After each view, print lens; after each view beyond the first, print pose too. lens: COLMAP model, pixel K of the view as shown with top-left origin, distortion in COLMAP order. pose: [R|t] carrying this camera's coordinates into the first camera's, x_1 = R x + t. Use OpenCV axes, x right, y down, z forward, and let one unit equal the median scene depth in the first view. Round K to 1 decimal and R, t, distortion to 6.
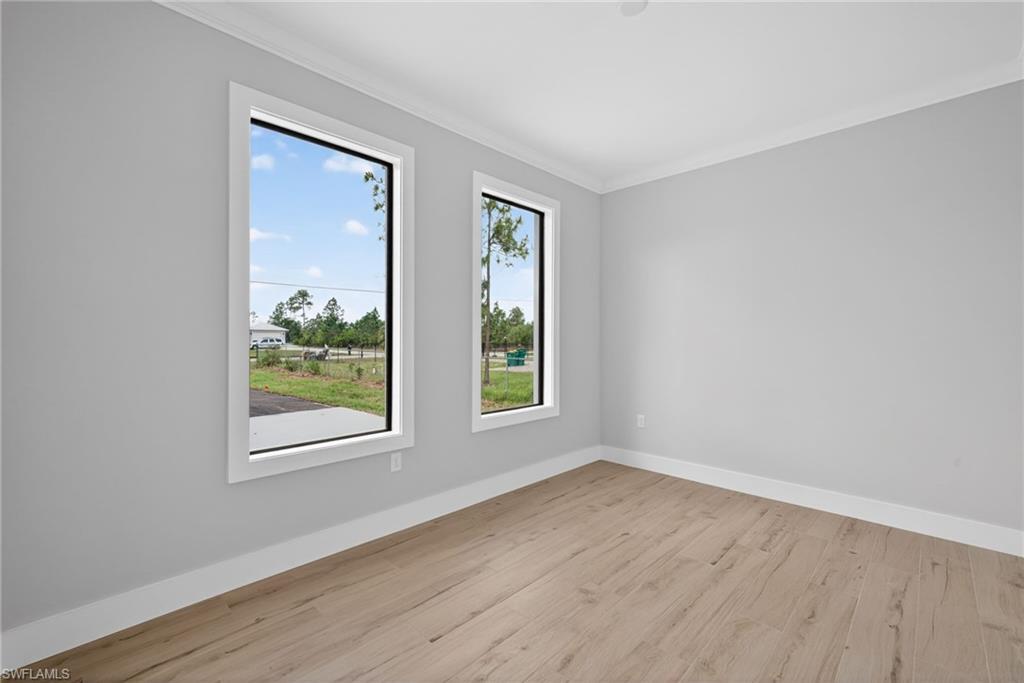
lens RADIAL K [[436.9, 0, 512.6], [0, 436.9, 331.6], [0, 0, 1]] dist [0.013180, -0.000301]
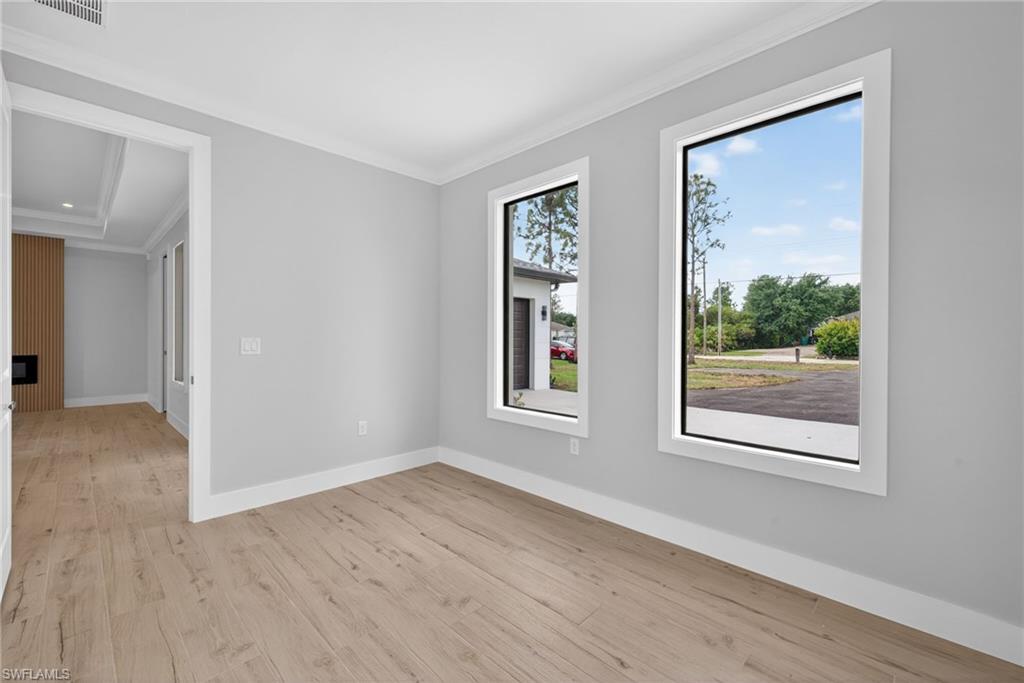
lens RADIAL K [[426.3, 0, 509.0], [0, 426.3, 337.4], [0, 0, 1]] dist [0.003175, 0.000191]
pose [[-0.009029, 0.001870, -0.999957, 0.893901], [0.016173, 0.999868, 0.001723, 0.013497], [0.999828, -0.016157, -0.009058, 0.911226]]
